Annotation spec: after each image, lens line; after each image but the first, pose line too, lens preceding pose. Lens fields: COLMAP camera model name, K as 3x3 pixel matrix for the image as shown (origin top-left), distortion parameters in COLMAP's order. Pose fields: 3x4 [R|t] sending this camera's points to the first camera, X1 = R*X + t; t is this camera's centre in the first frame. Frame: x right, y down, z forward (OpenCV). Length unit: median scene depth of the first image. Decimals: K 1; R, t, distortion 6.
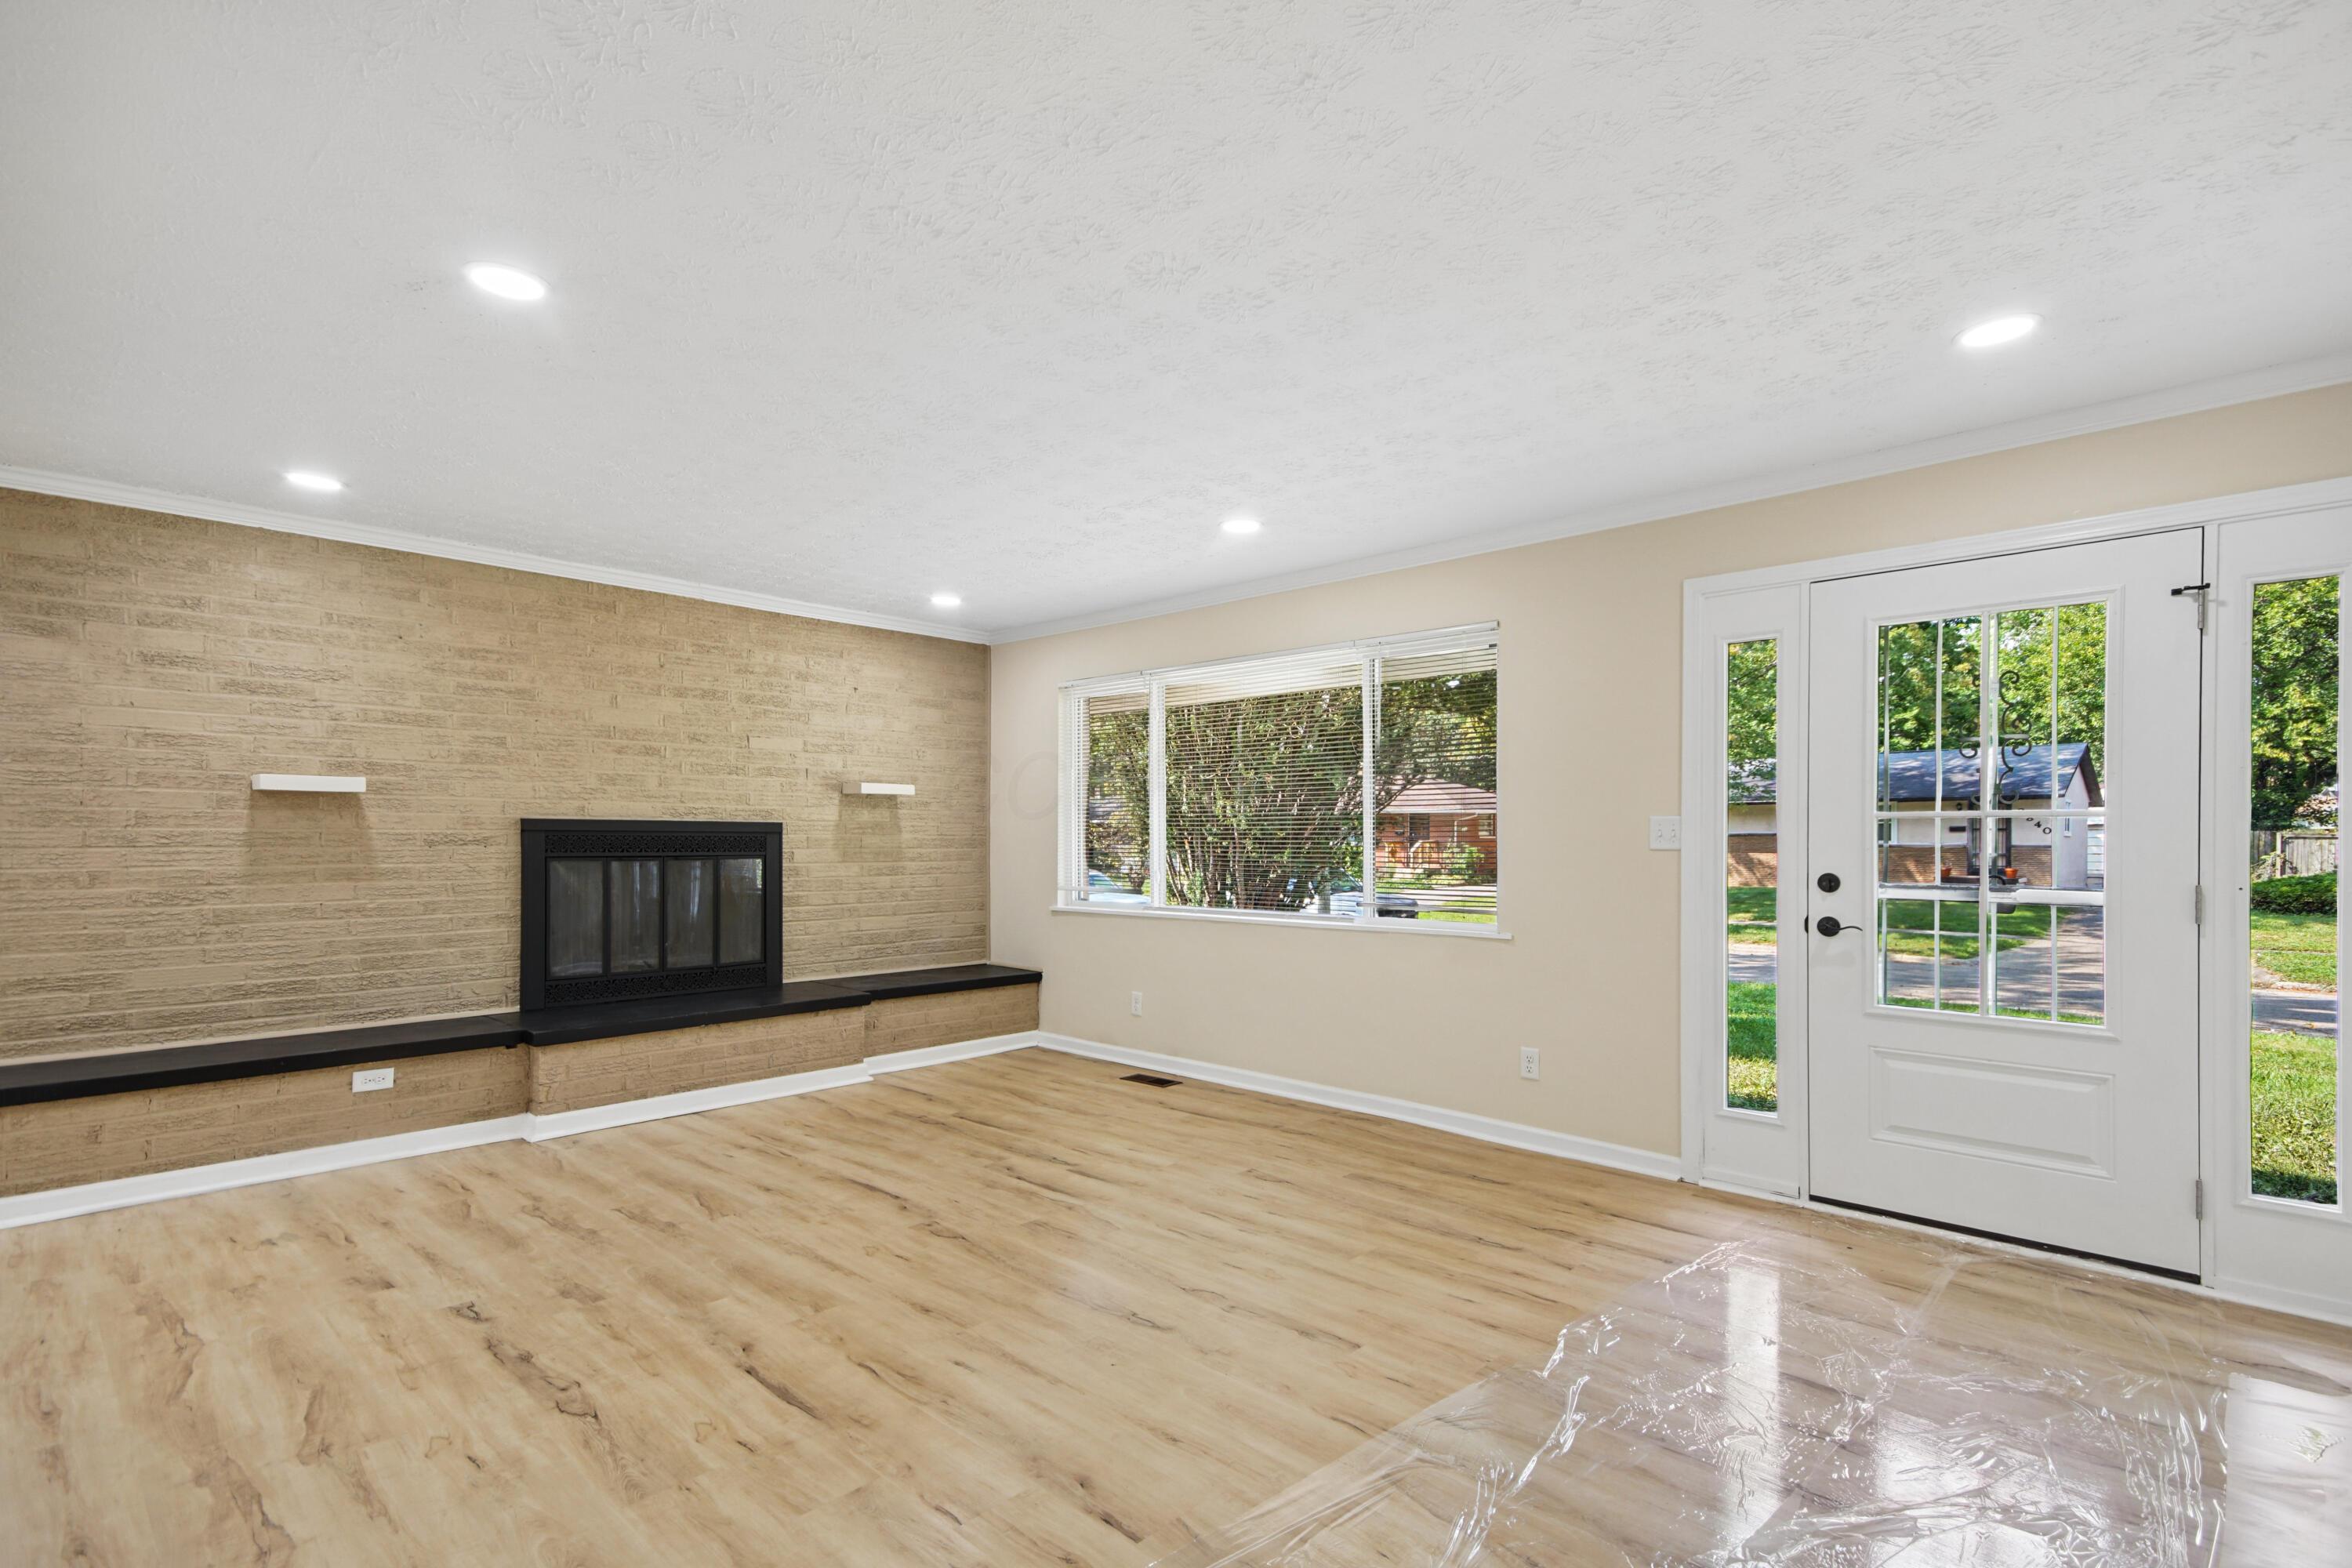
lens RADIAL K [[1122.0, 0, 1174.5], [0, 1122.0, 842.7], [0, 0, 1]] dist [0.048519, -0.000070]
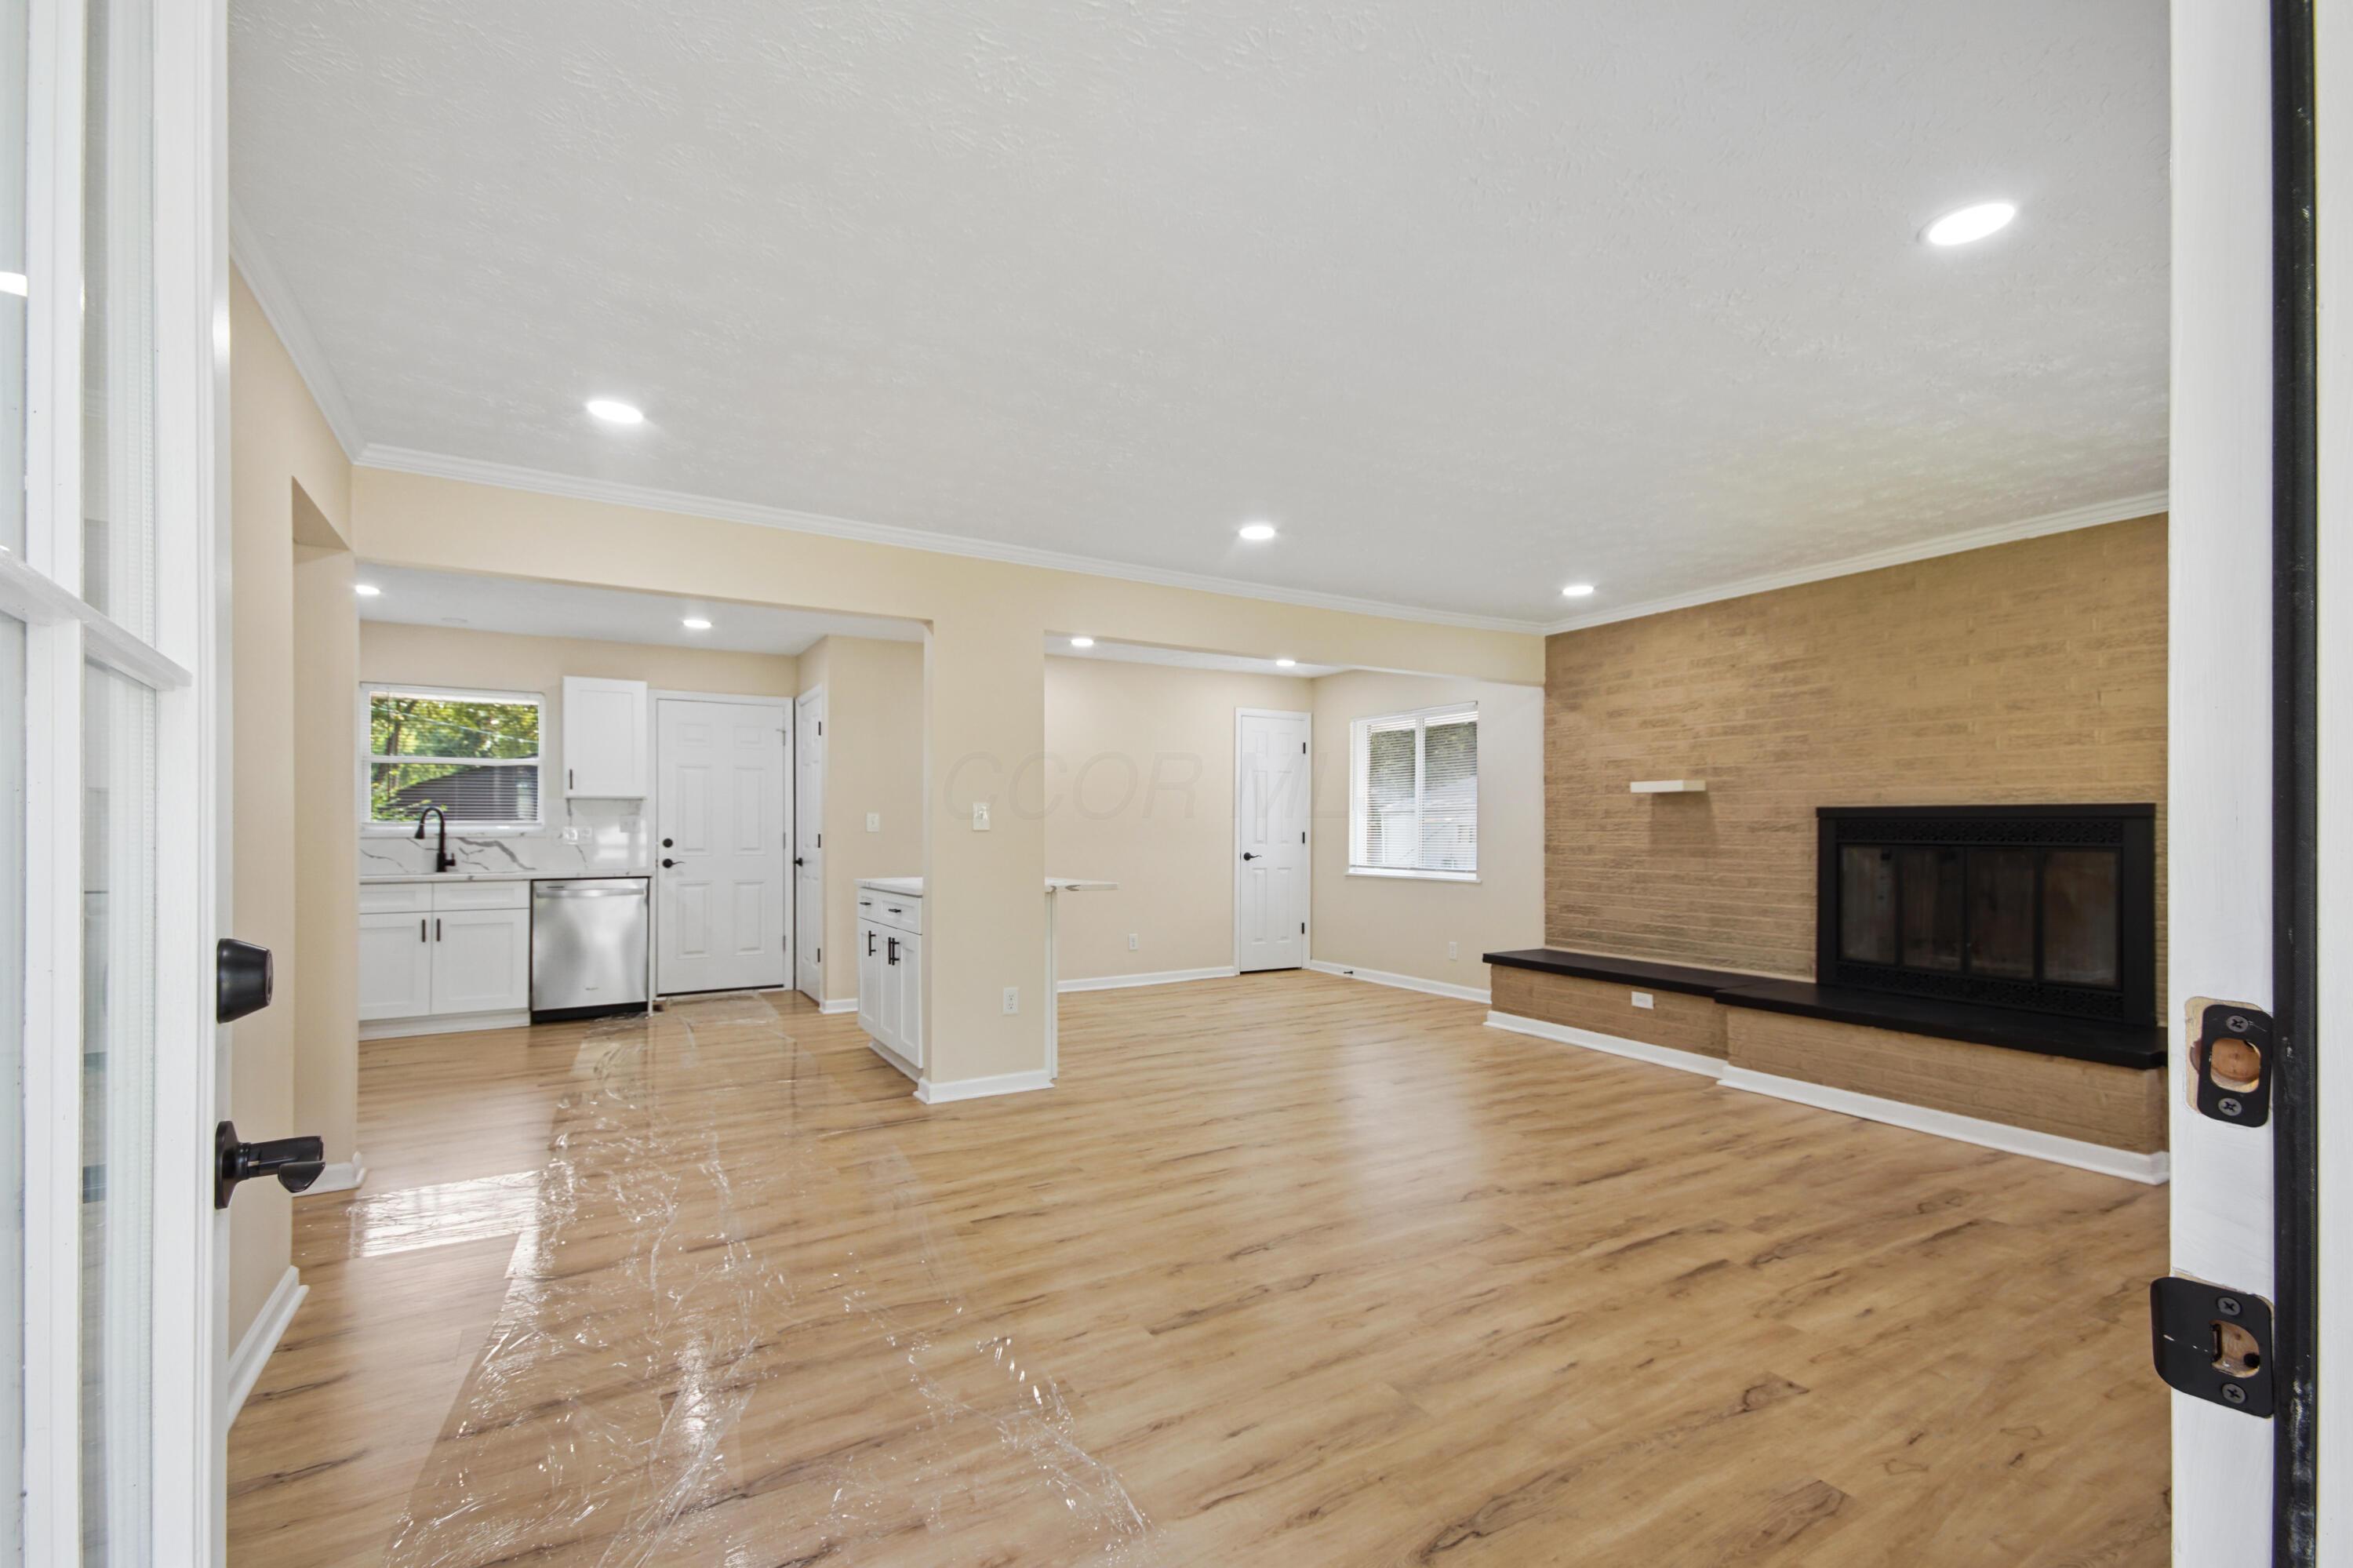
lens RADIAL K [[1024.6, 0, 1175.7], [0, 1024.6, 825.6], [0, 0, 1]] dist [0.028629, 0.000106]
pose [[-0.274381, -0.002543, -0.961618, 0.594452], [-0.005265, 0.999985, -0.001142, 0.000869], [0.961607, 0.004749, -0.274391, 0.733477]]
